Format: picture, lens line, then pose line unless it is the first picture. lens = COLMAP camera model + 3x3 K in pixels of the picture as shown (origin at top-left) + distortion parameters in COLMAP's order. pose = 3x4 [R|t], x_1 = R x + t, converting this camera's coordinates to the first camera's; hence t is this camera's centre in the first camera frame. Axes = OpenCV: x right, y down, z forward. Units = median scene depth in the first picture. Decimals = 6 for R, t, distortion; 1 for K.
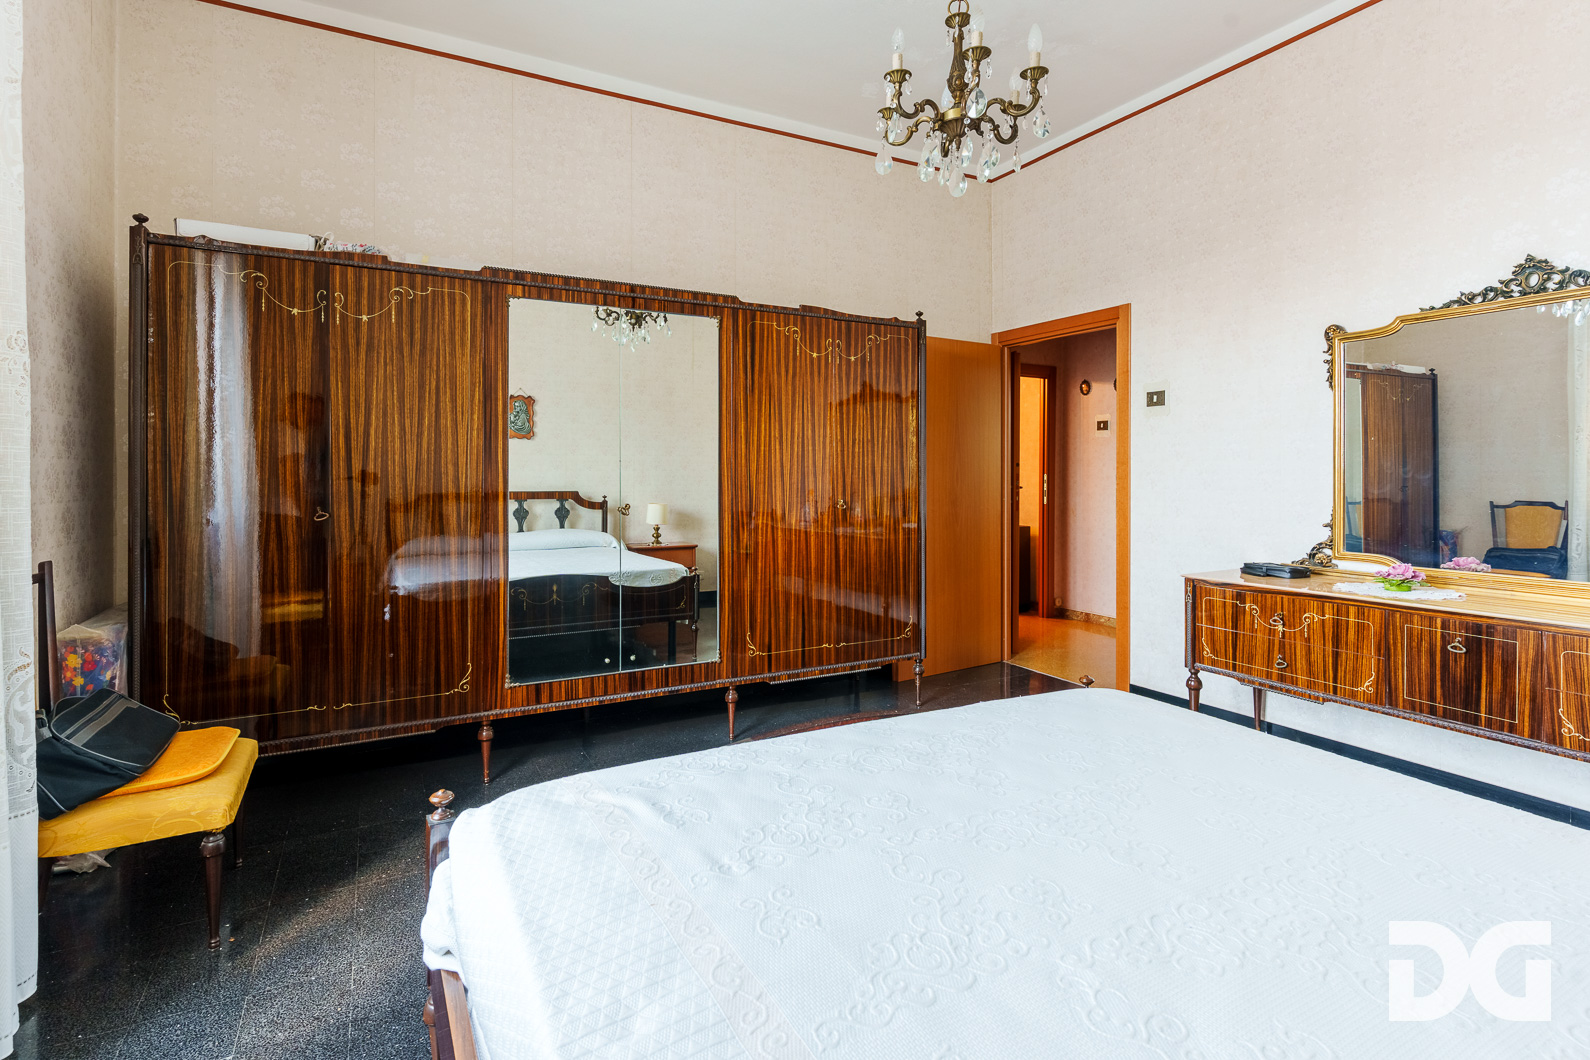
lens RADIAL K [[763.9, 0, 775.5], [0, 763.9, 486.4], [0, 0, 1]] dist [-0.000898, -0.000081]
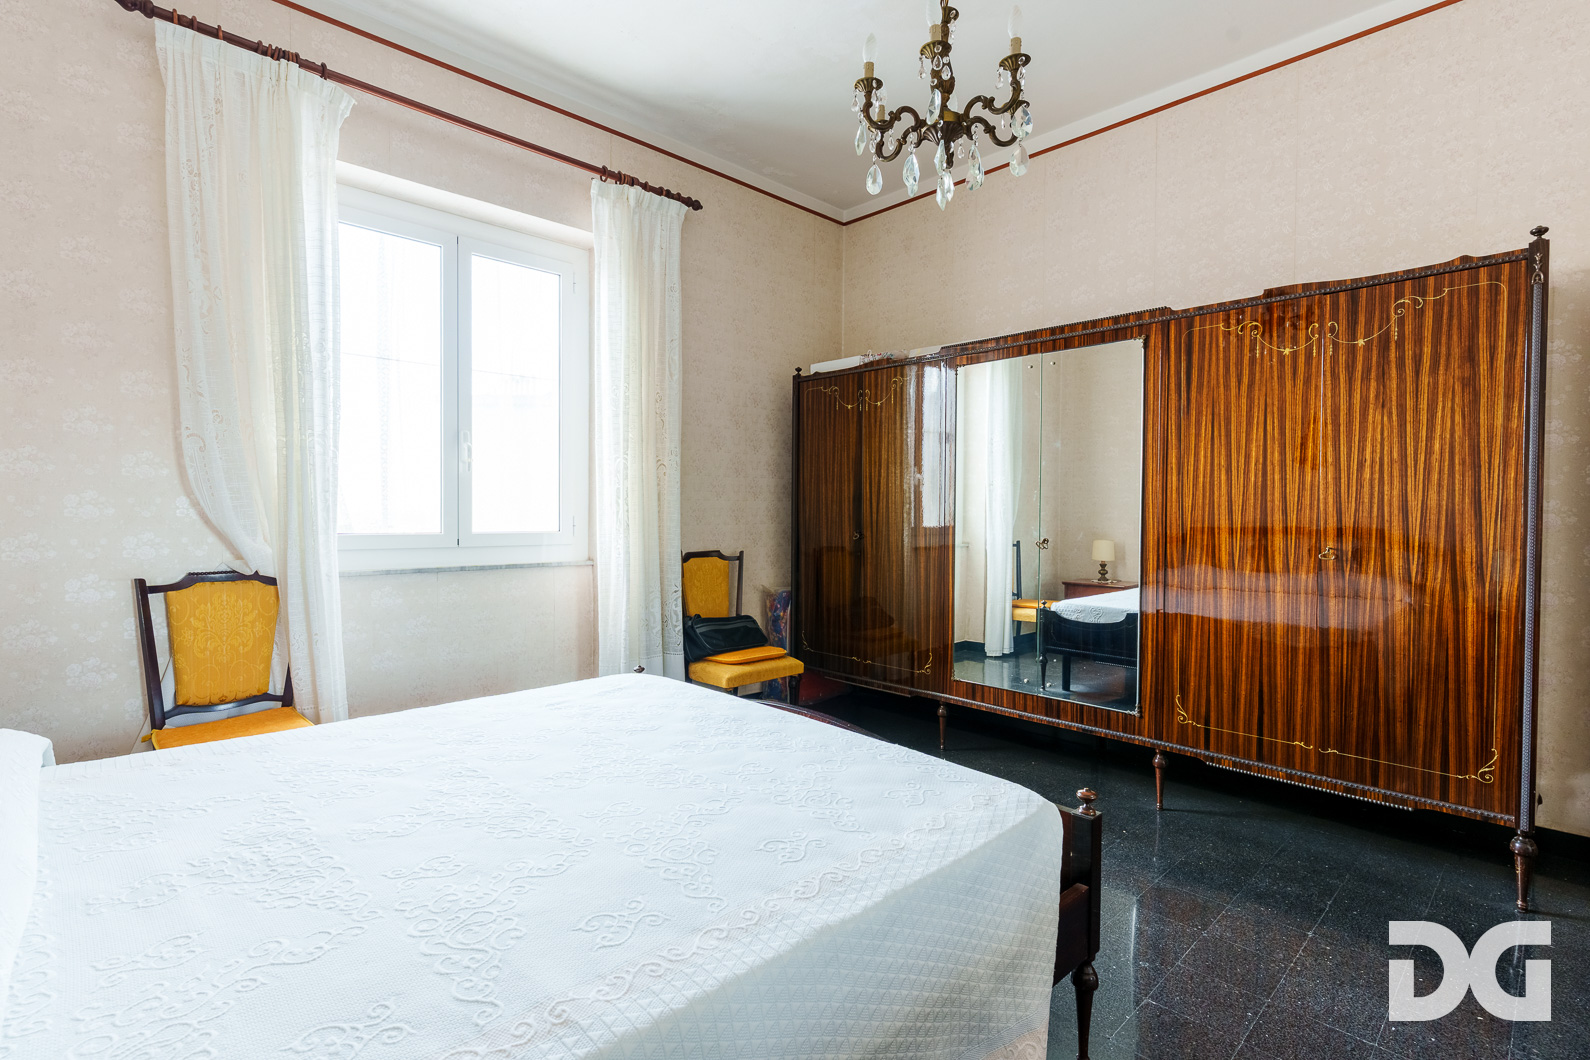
lens RADIAL K [[755.6, 0, 791.5], [0, 755.6, 534.2], [0, 0, 1]] dist [0.001727, -0.000805]
pose [[0.278550, 0.033122, -0.959850, 0.640590], [-0.018832, 0.999401, 0.029022, -0.005582], [0.960237, 0.009992, 0.279007, 0.334325]]
